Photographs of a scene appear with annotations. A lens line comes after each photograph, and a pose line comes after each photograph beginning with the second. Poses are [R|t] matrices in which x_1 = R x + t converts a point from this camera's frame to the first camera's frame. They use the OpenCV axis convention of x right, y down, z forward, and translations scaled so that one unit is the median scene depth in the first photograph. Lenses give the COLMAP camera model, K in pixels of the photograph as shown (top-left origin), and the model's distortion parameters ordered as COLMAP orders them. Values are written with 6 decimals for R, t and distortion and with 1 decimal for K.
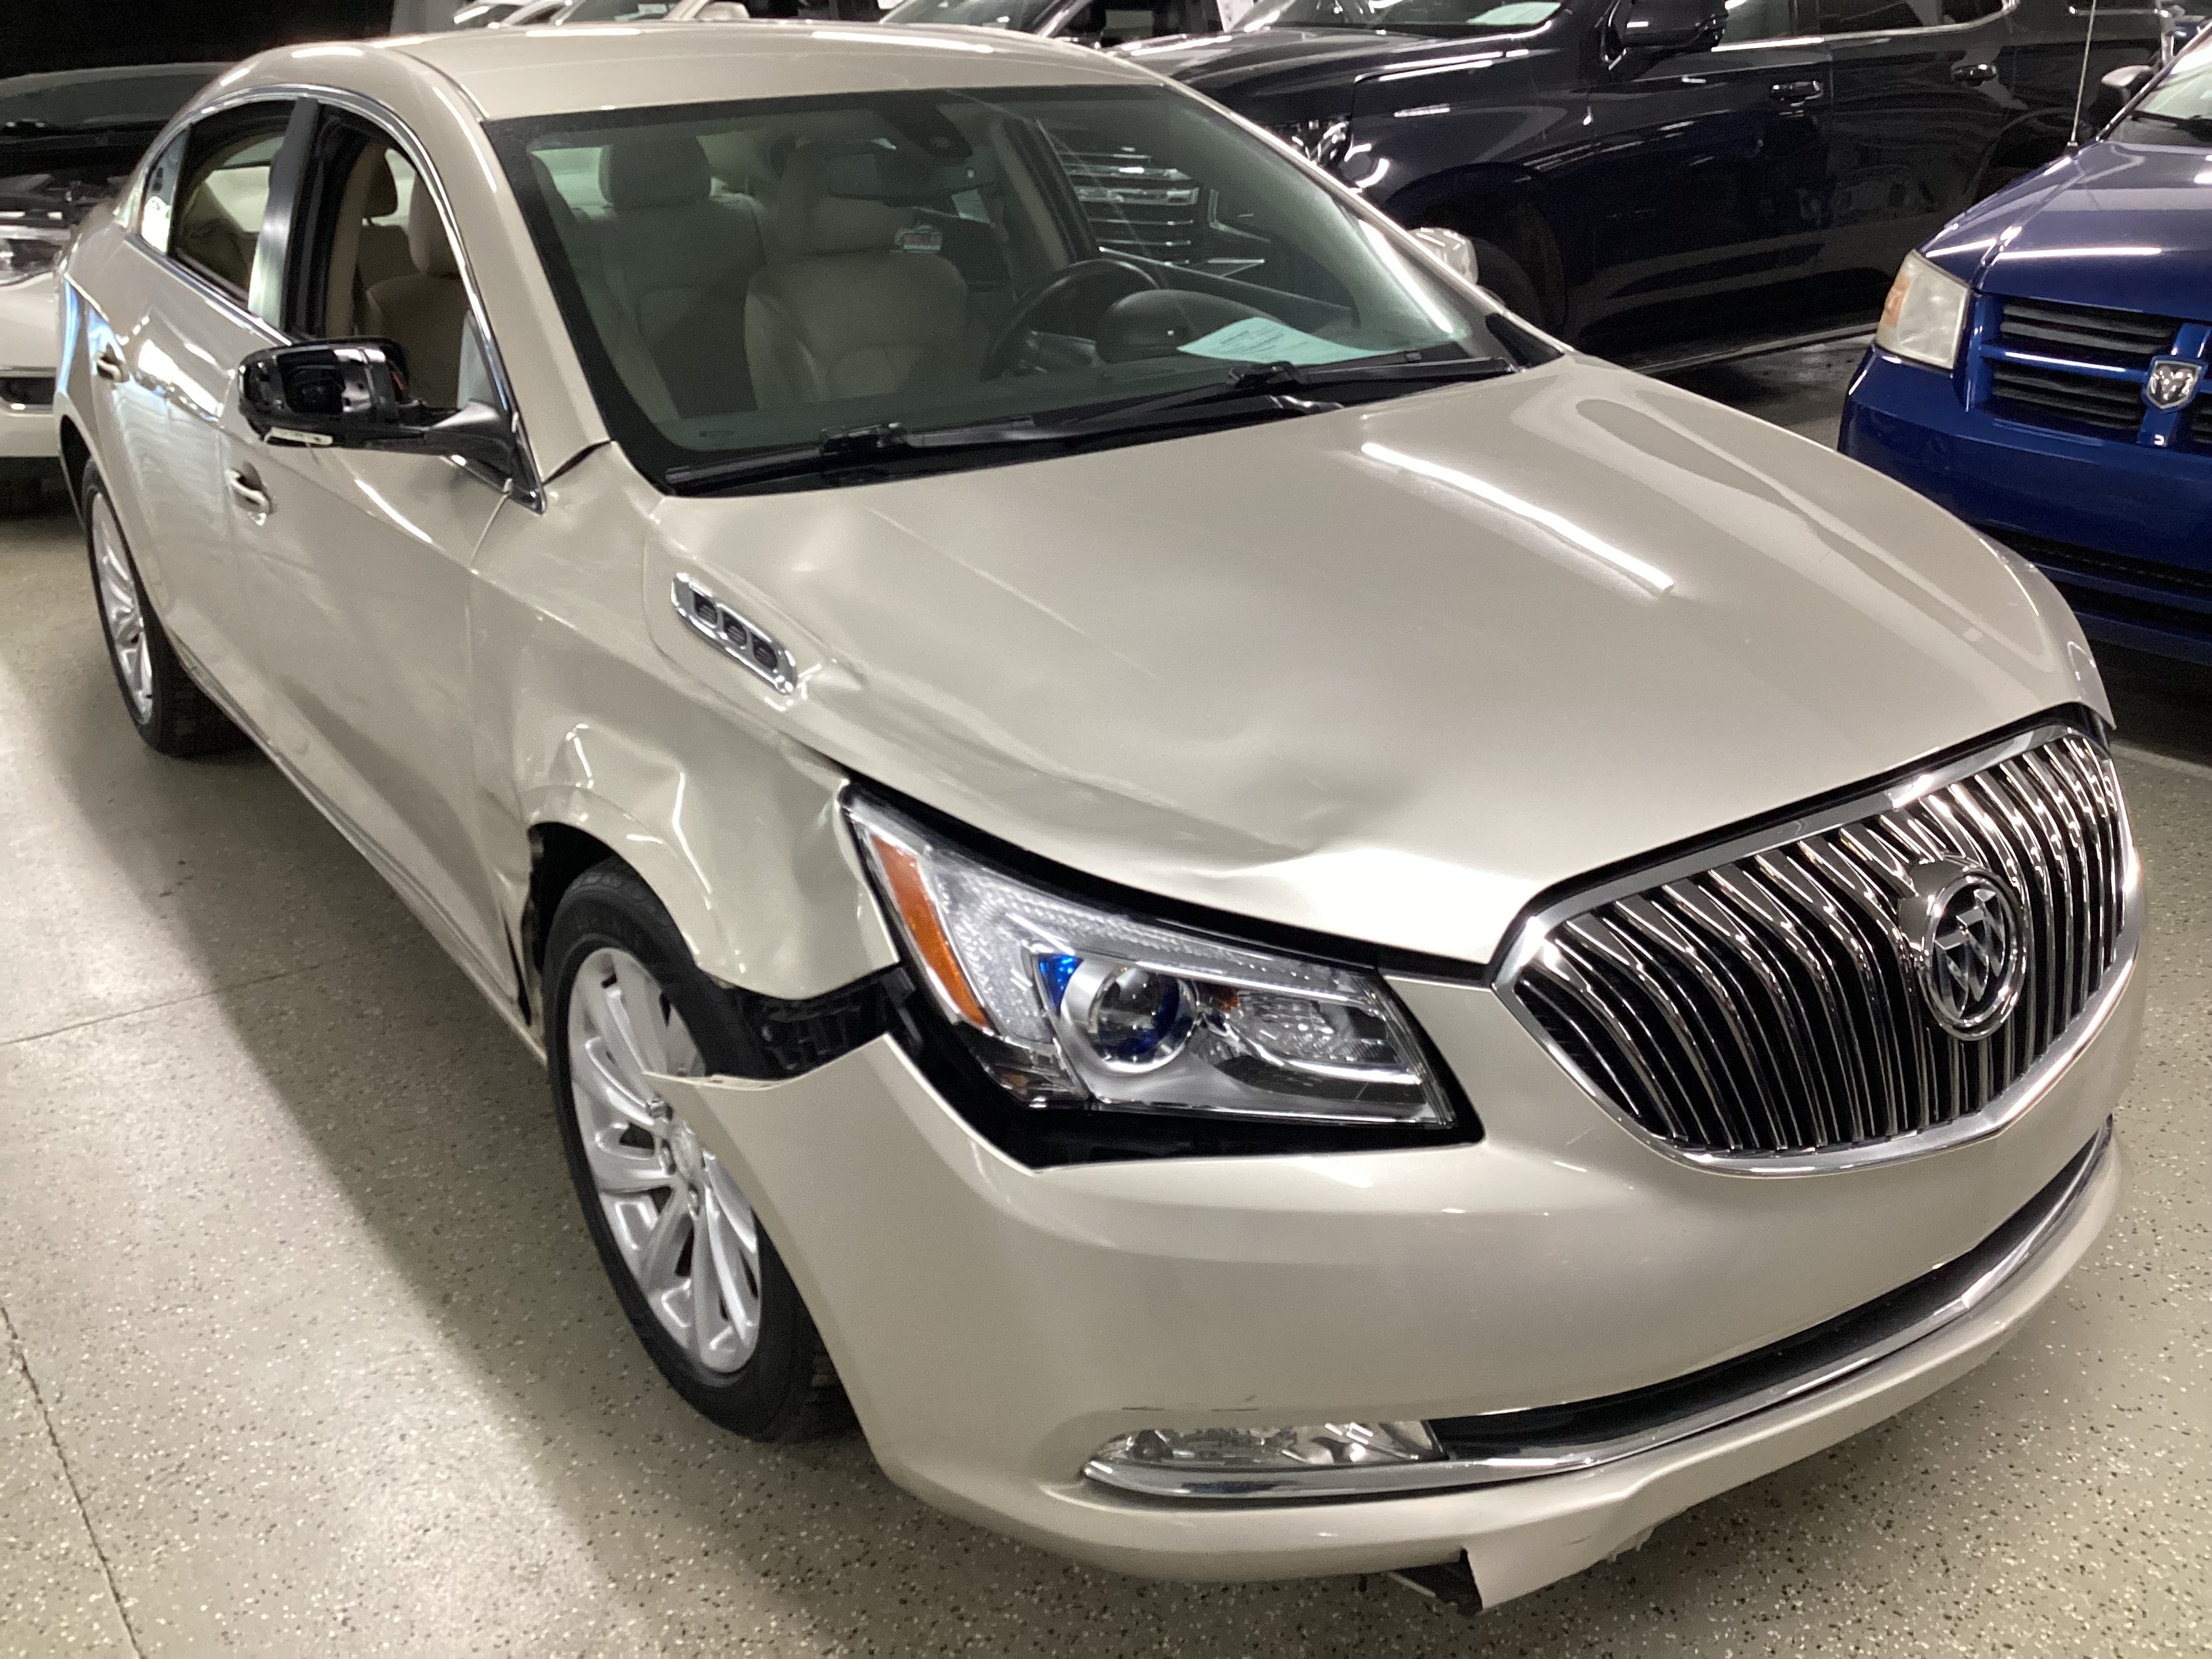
lens RADIAL K [[2130.6, 0, 1106.0], [0, 2130.6, 829.5], [0, 0, 1]] dist [0.073770, -0.140912]
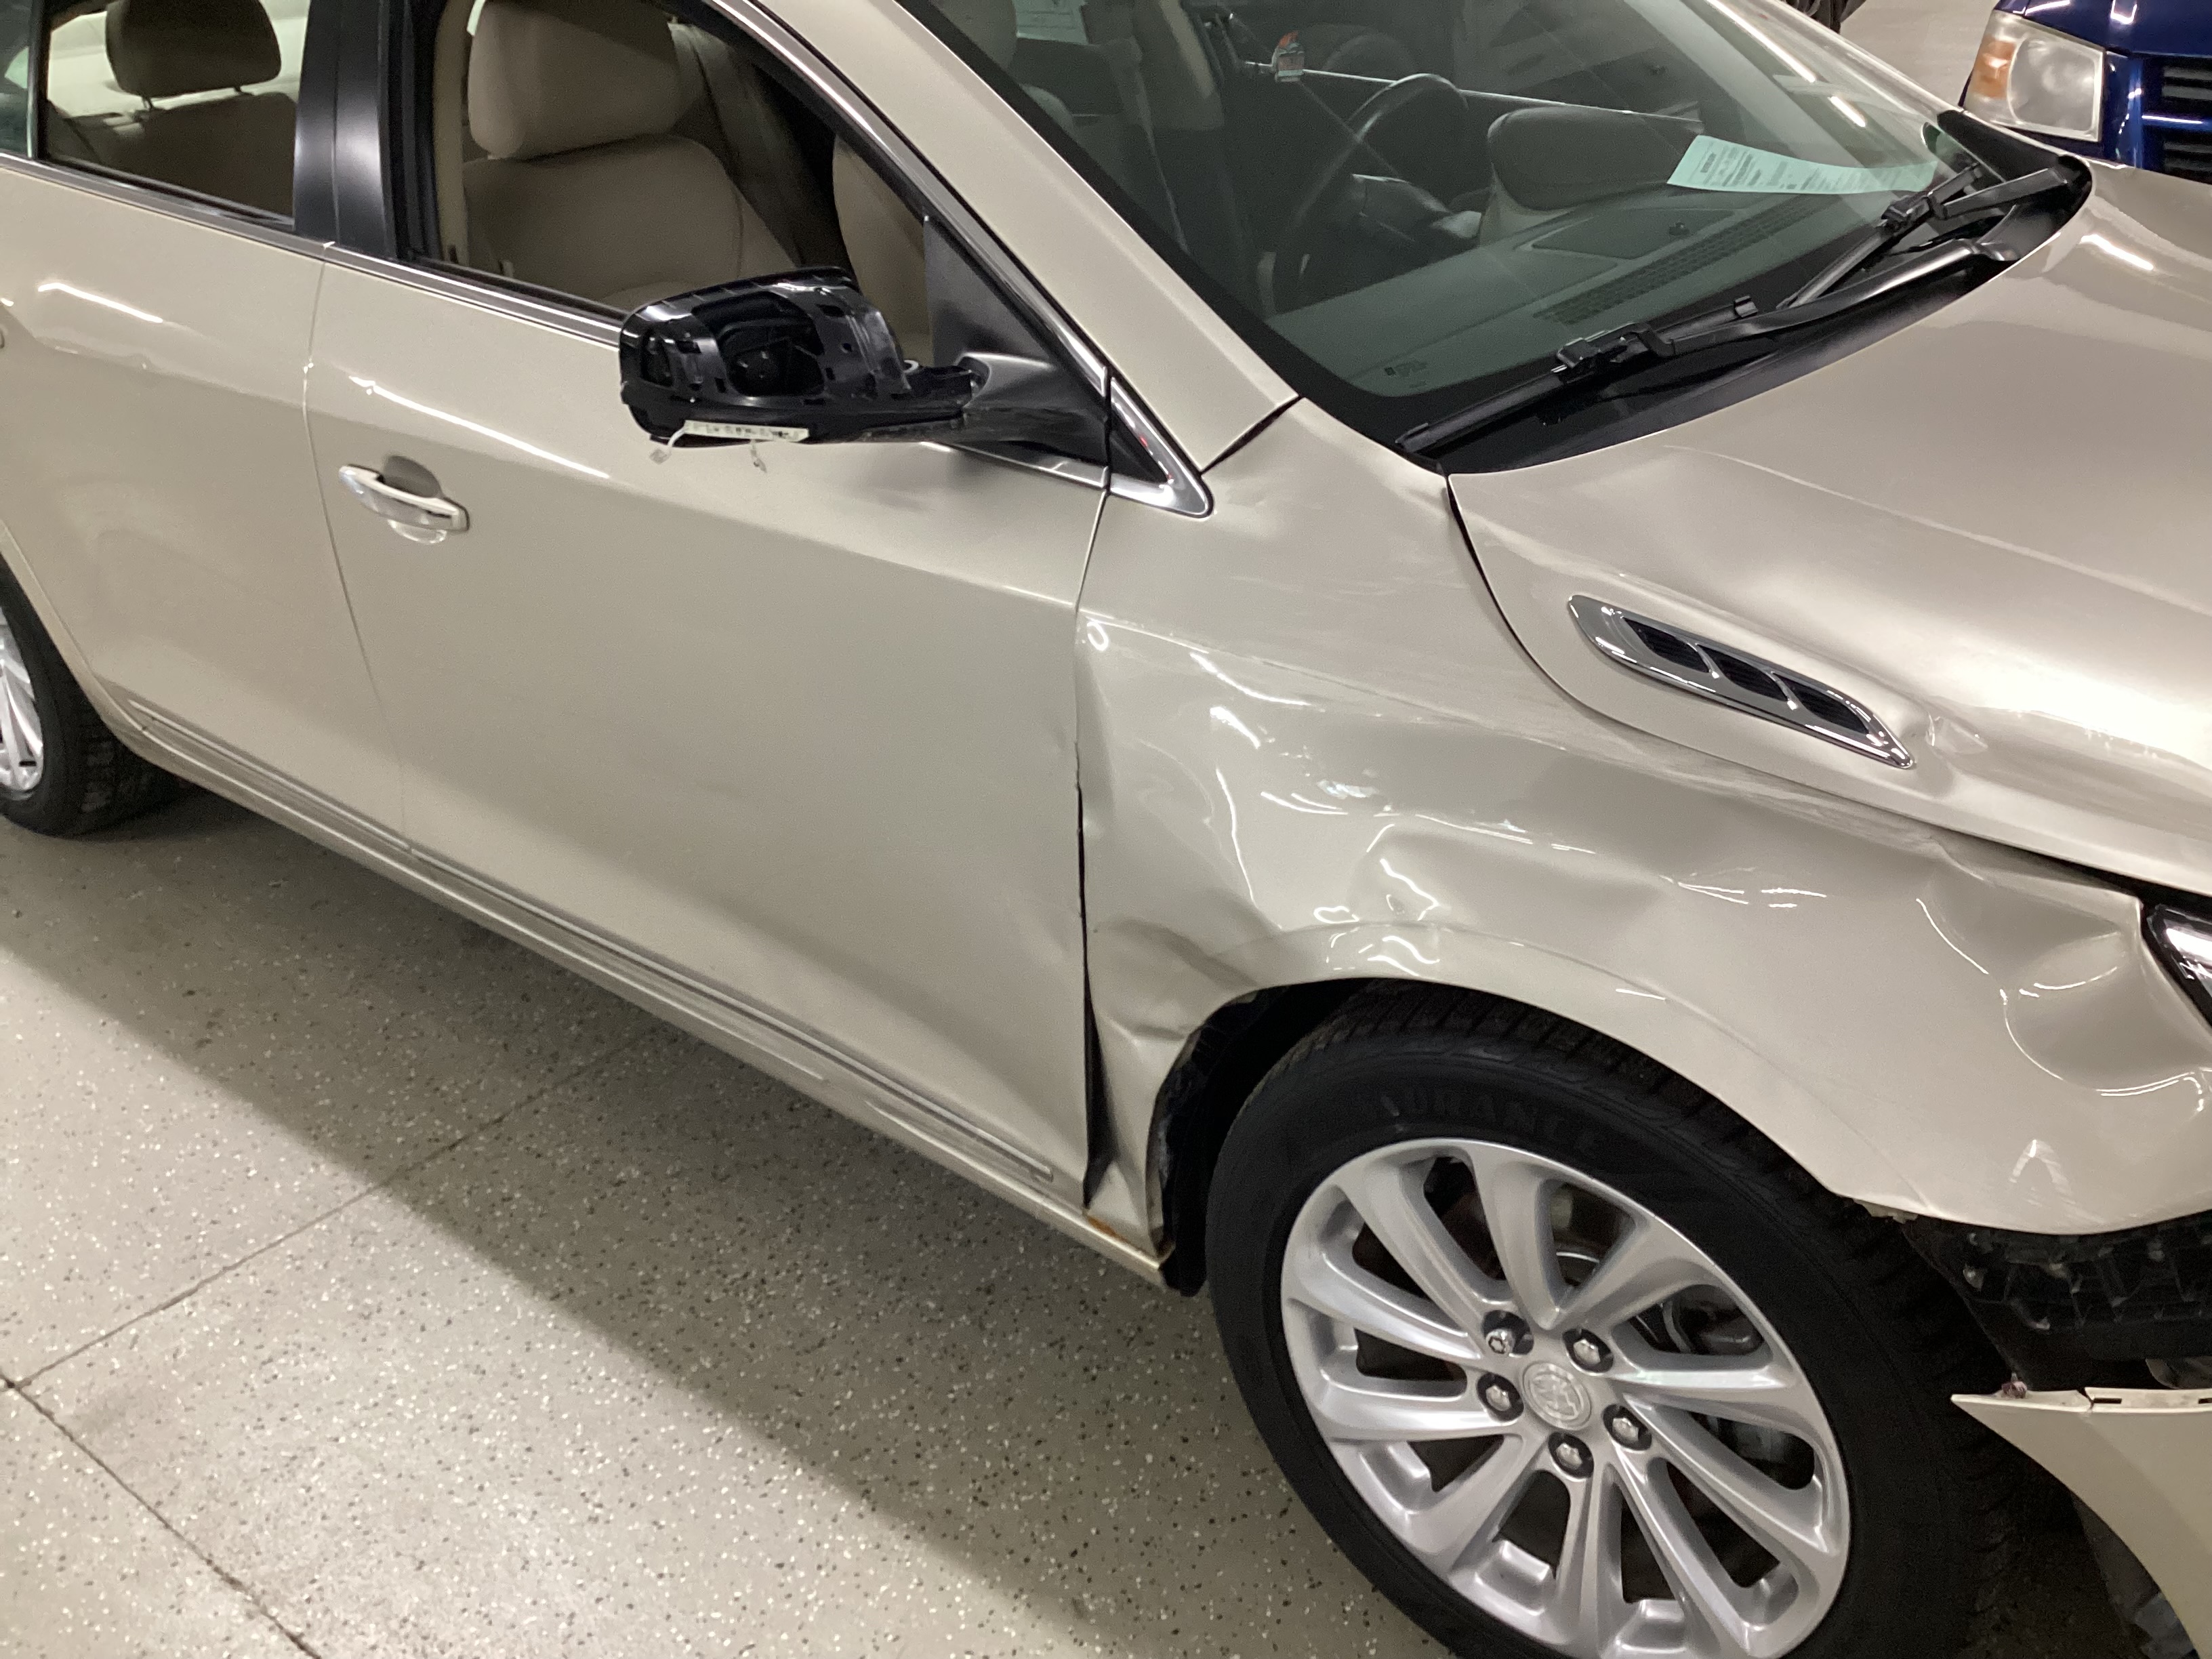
lens RADIAL K [[2130.6, 0, 1106.0], [0, 2130.6, 829.5], [0, 0, 1]] dist [0.073770, -0.140912]
pose [[0.964617, -0.142294, 0.221960, -0.428199], [0.123115, 0.987537, 0.098044, -0.112033], [-0.233144, -0.067249, 0.970114, 0.322762]]
